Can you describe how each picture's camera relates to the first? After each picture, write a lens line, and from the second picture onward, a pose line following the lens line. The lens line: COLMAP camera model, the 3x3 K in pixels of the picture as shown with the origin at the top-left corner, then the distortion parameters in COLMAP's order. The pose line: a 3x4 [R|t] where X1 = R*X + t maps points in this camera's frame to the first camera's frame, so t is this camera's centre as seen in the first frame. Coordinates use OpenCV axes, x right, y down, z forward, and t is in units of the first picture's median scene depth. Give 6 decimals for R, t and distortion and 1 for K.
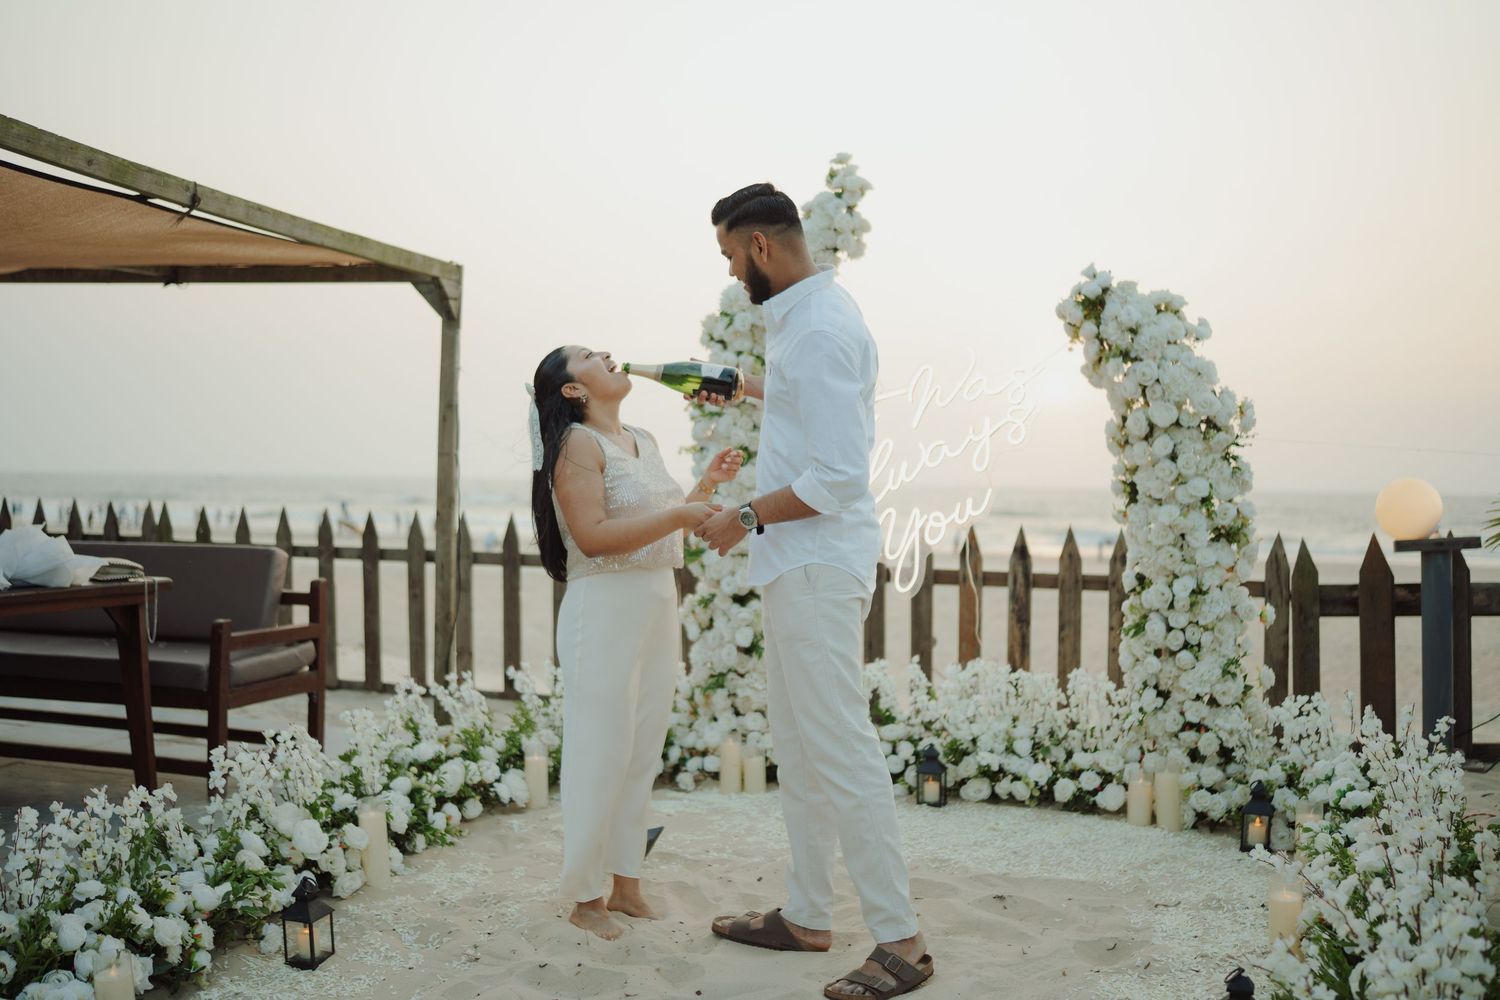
lens RADIAL K [[1455.6, 0, 712.8], [0, 1455.6, 493.5], [0, 0, 1]] dist [-0.197550, 0.208036]
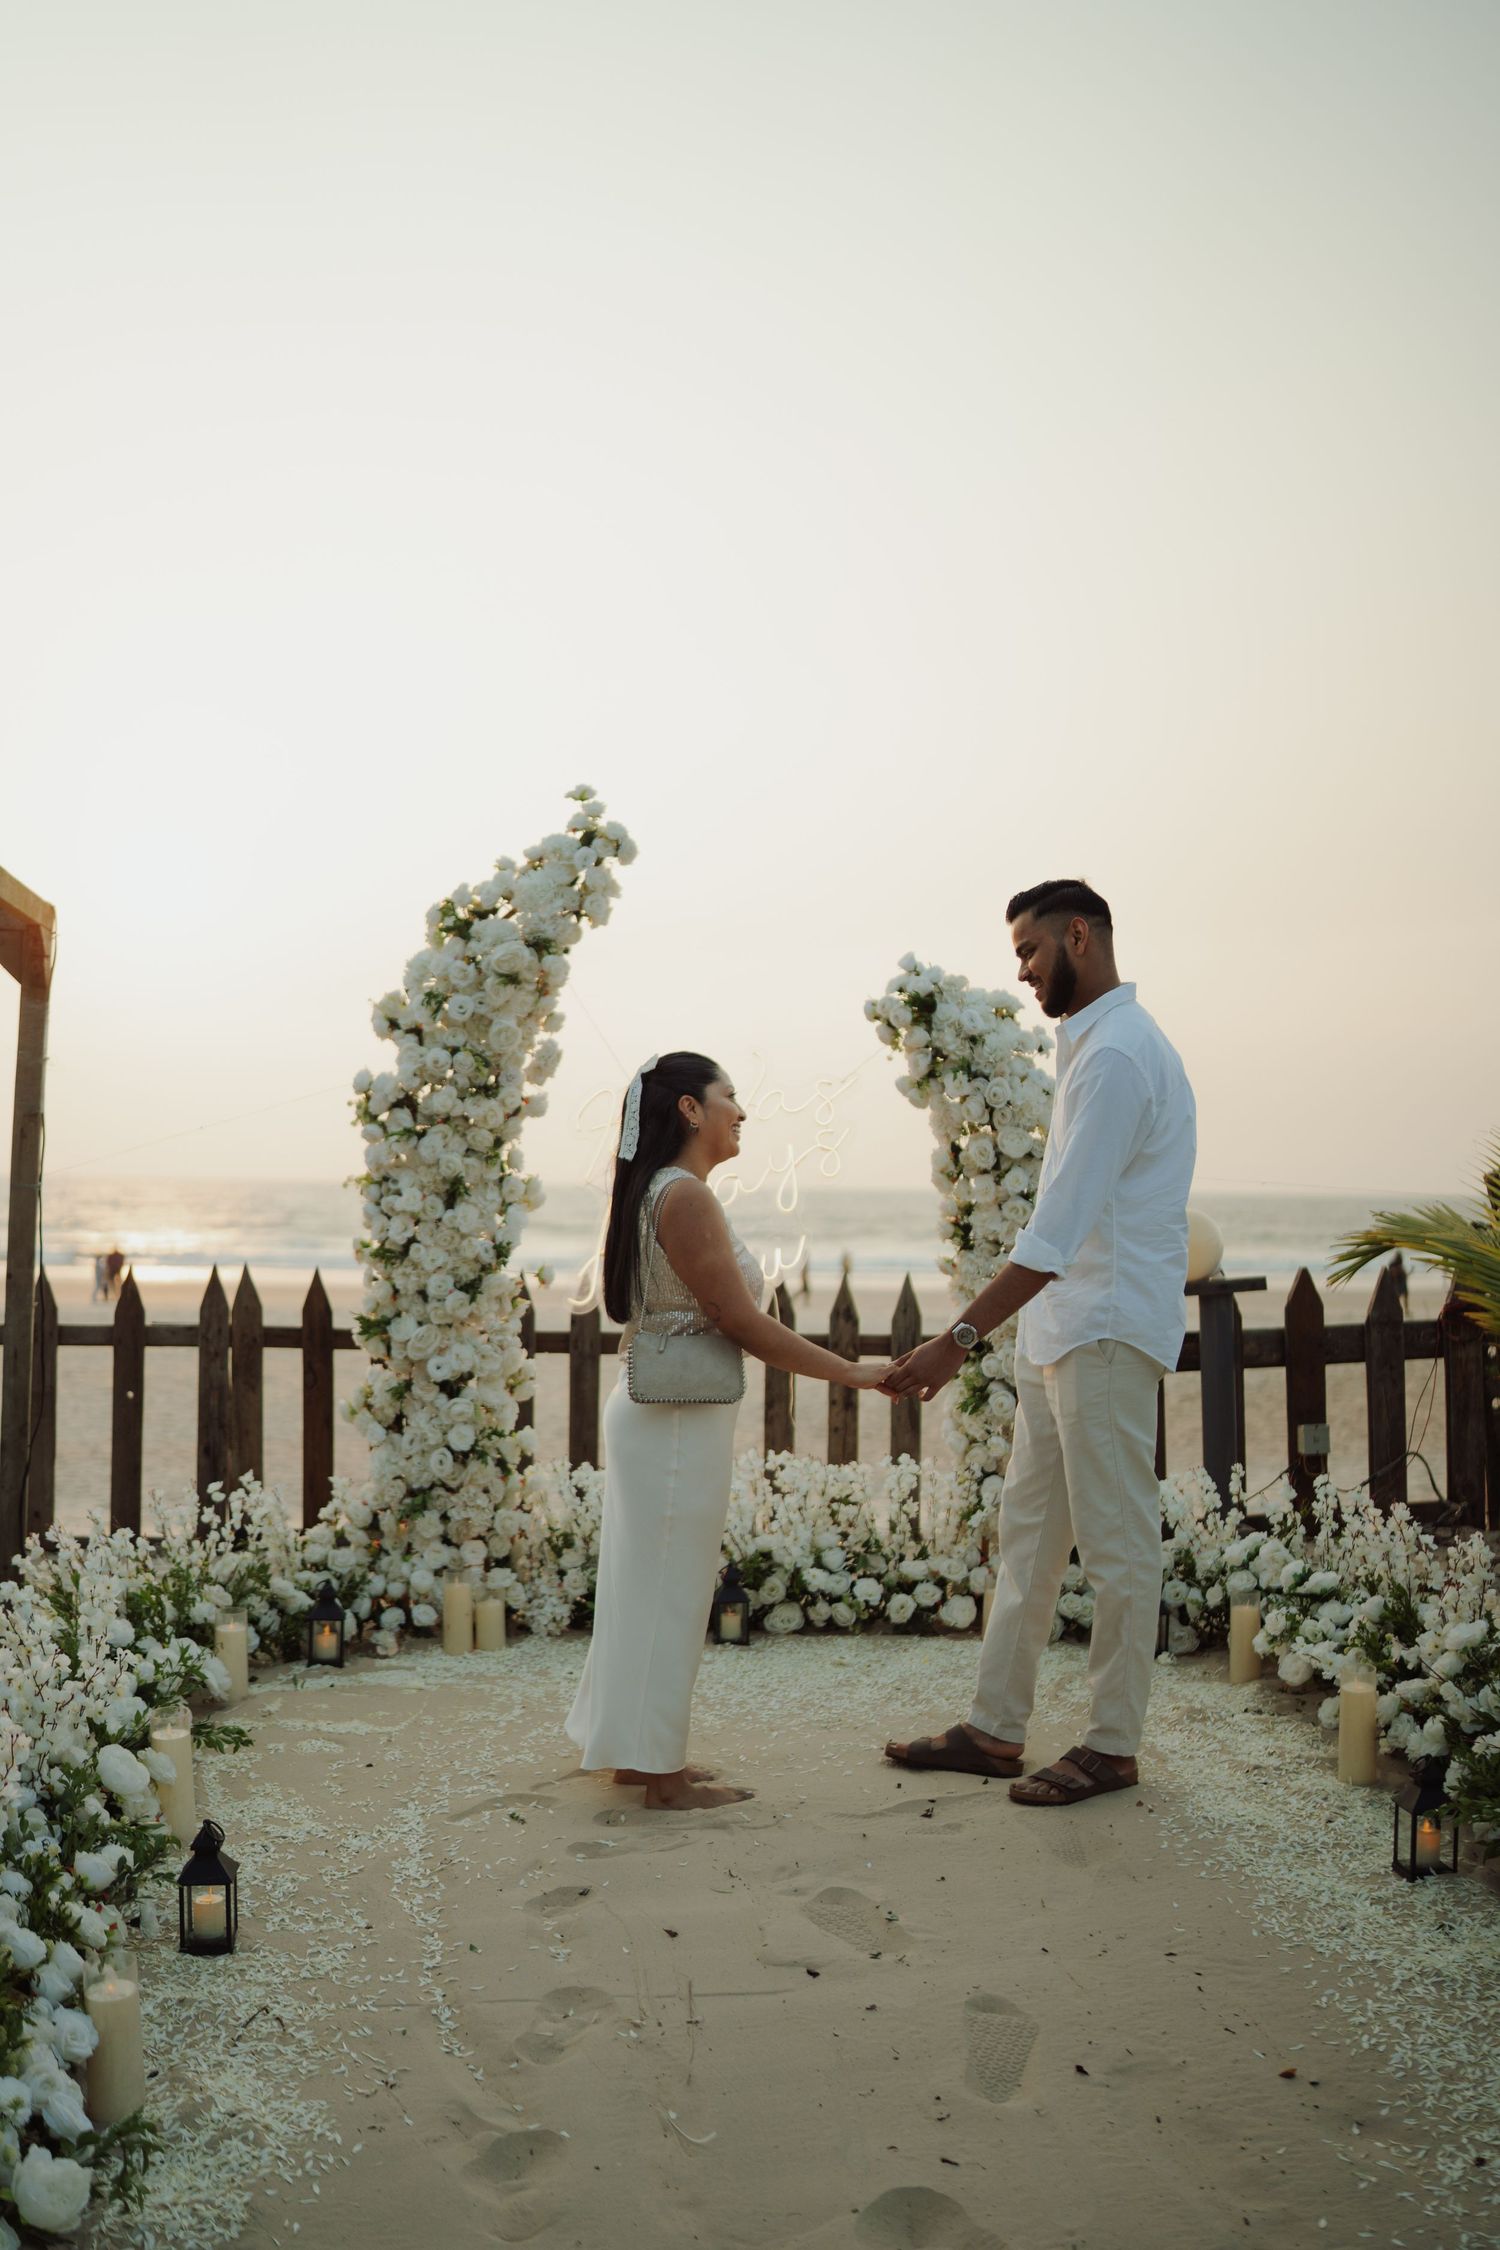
lens RADIAL K [[2212.7, 0, 742.2], [0, 2212.7, 1071.9], [0, 0, 1]] dist [-0.193999, 0.233045]
pose [[0.881886, 0.019888, 0.471043, -0.413051], [0.004474, 0.998712, -0.050544, -0.031432], [-0.471442, 0.046681, 0.880661, -0.052744]]
